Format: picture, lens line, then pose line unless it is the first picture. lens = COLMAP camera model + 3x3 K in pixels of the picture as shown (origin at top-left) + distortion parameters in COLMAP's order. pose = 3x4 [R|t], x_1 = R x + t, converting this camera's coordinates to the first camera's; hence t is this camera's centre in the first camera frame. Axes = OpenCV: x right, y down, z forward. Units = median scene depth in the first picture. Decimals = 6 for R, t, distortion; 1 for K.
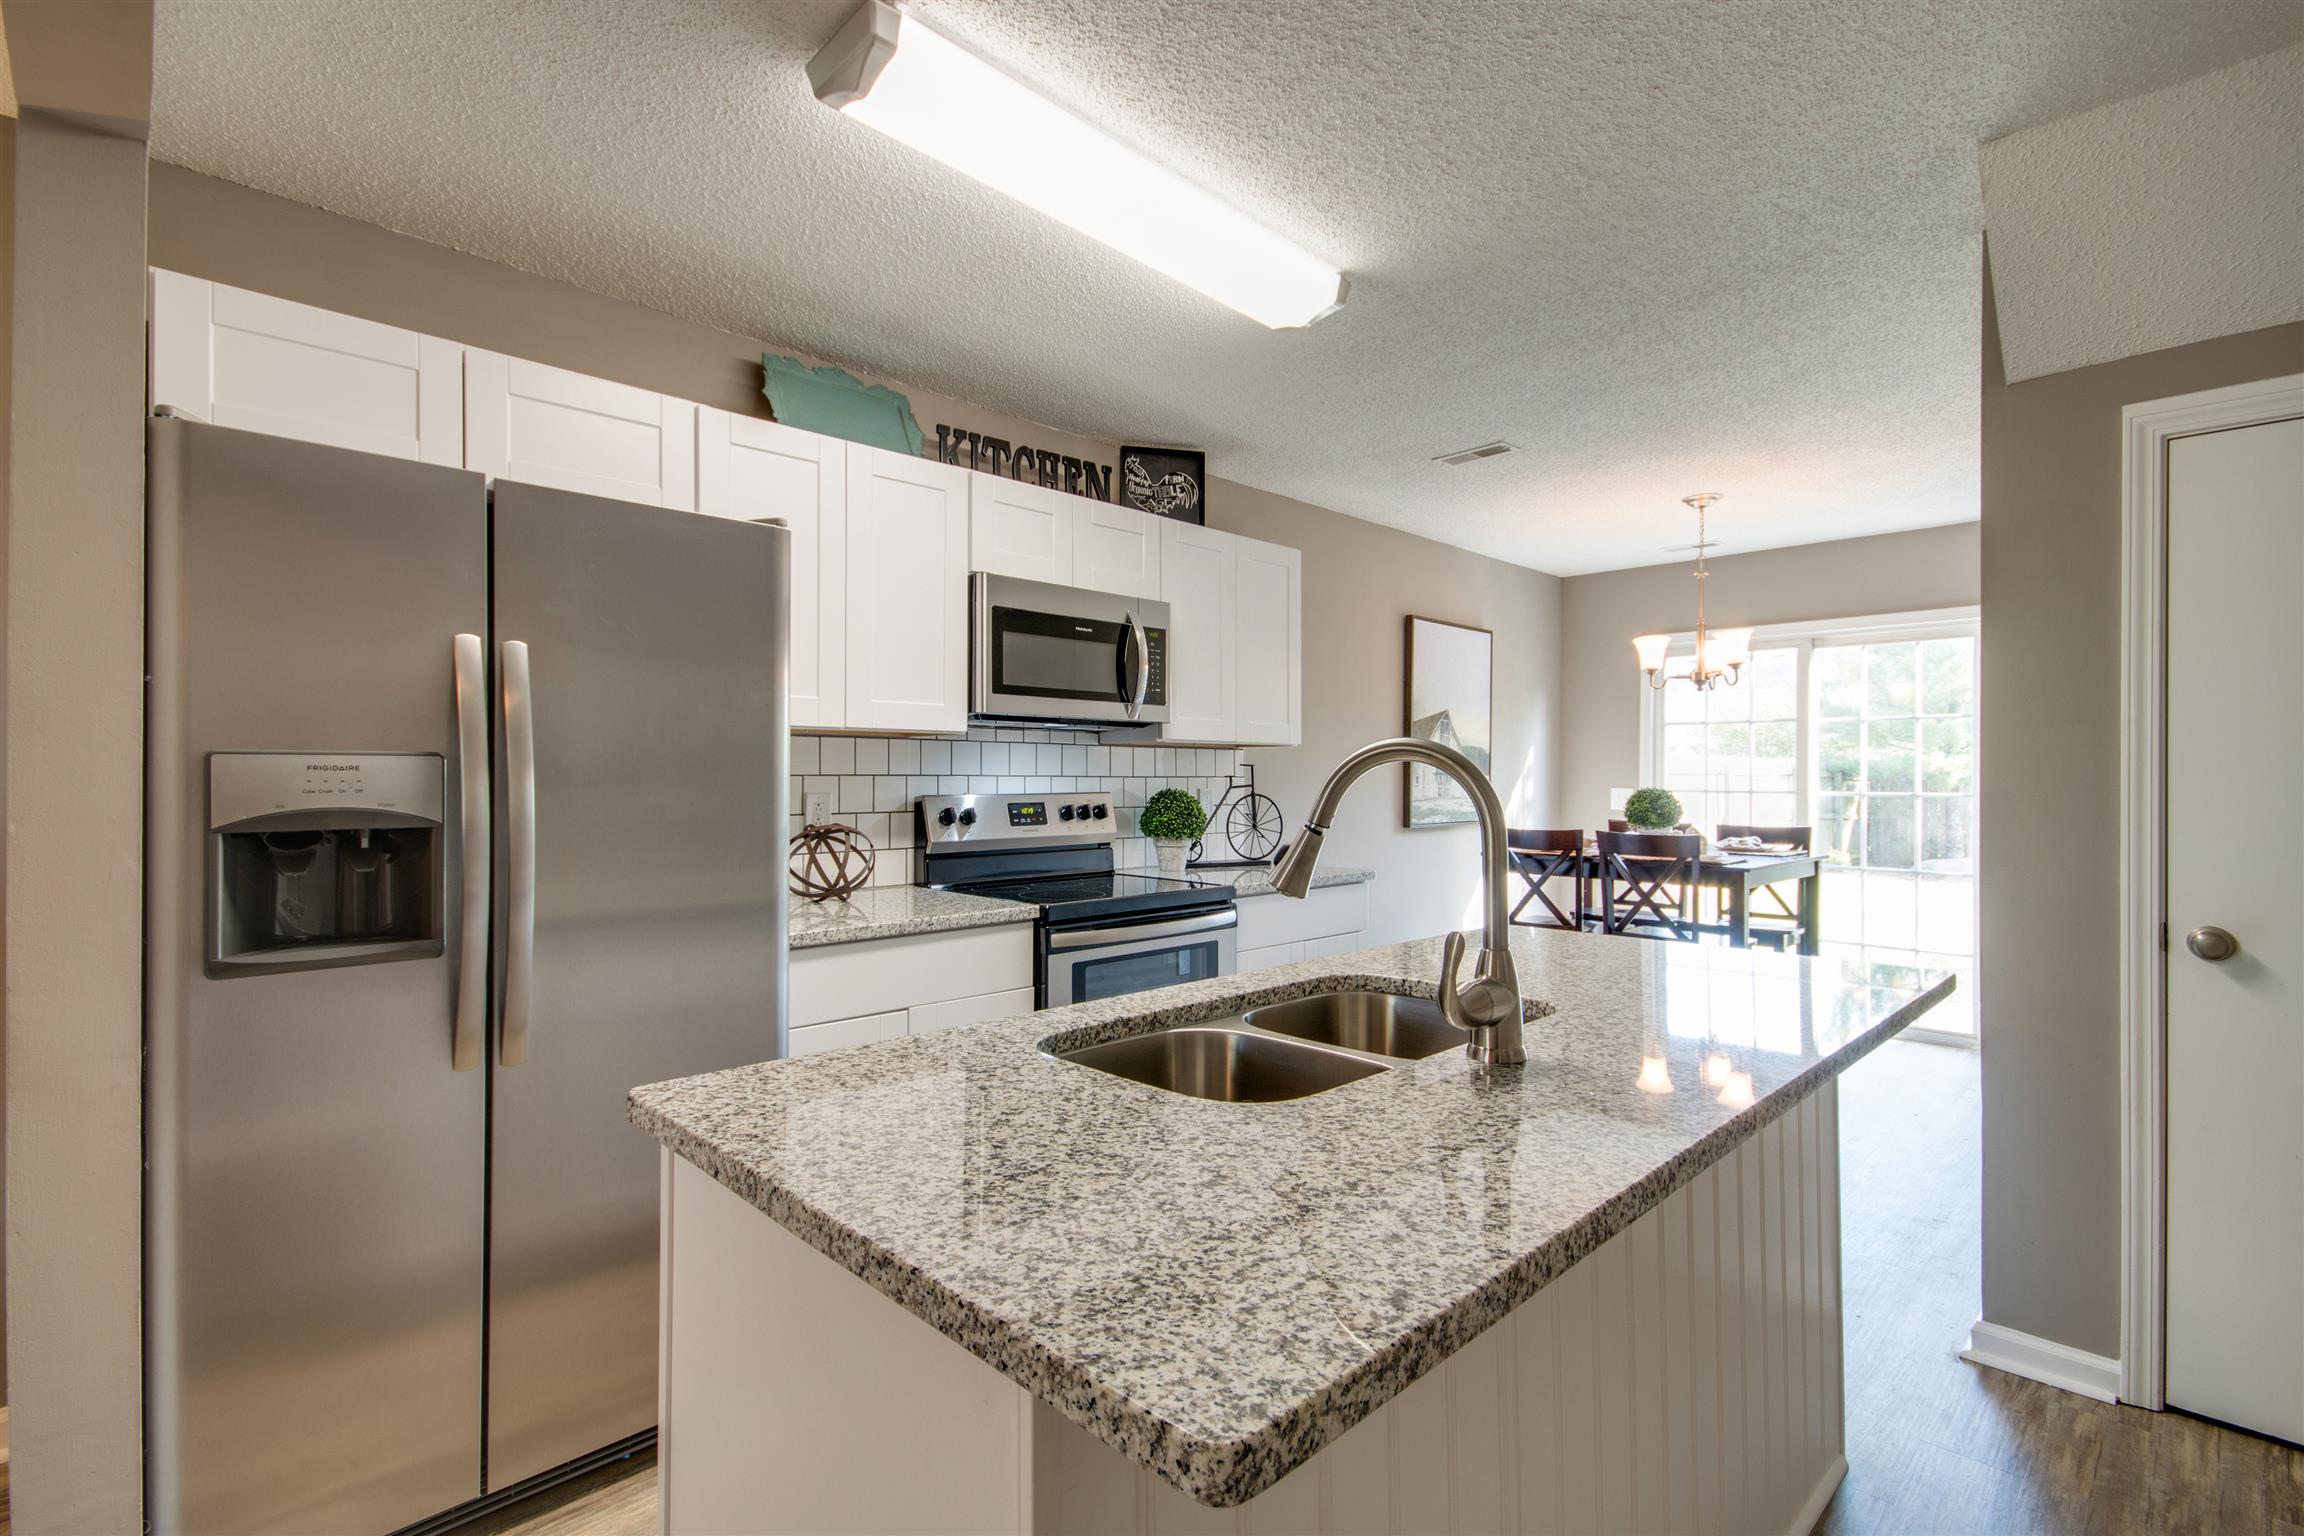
lens RADIAL K [[1088.9, 0, 1152.1], [0, 1088.9, 769.7], [0, 0, 1]] dist [-0.001084, -0.000091]
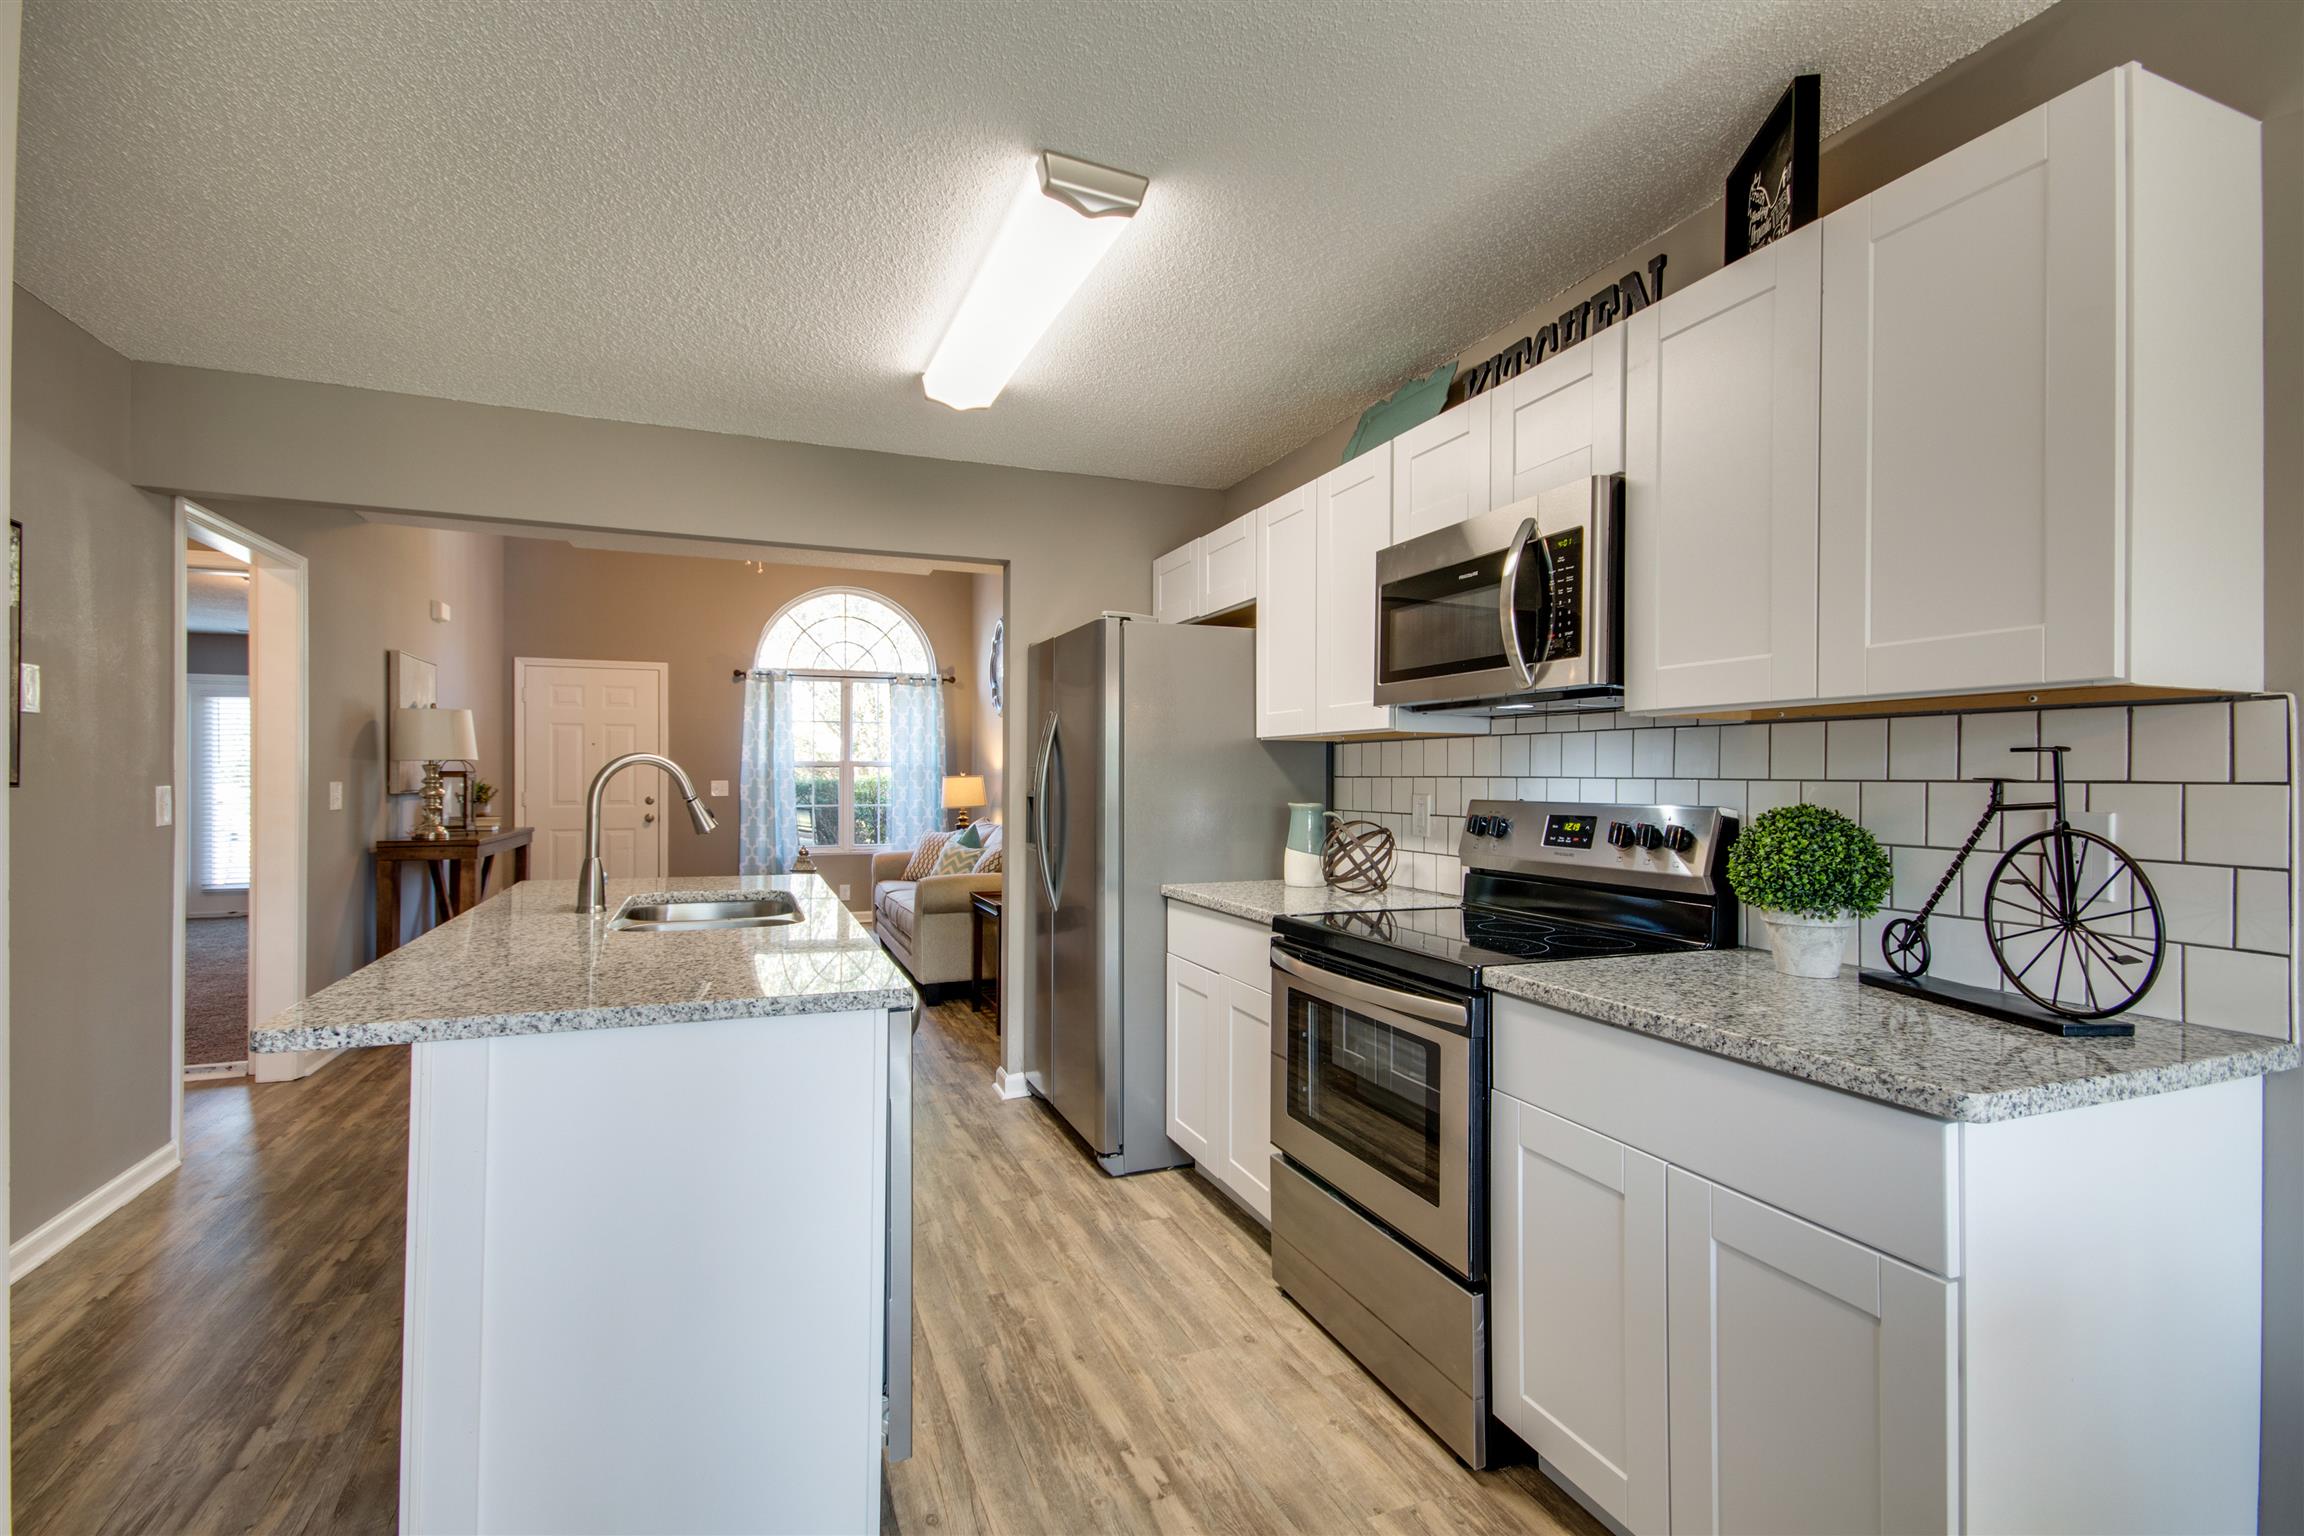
lens RADIAL K [[1088.9, 0, 1156.1], [0, 1088.9, 769.5], [0, 0, 1]] dist [-0.001084, -0.000091]
pose [[-0.394236, -0.018436, -0.918824, 0.634004], [-0.013982, 0.999803, -0.014062, 0.013716], [0.918903, 0.007304, -0.394417, 1.012295]]
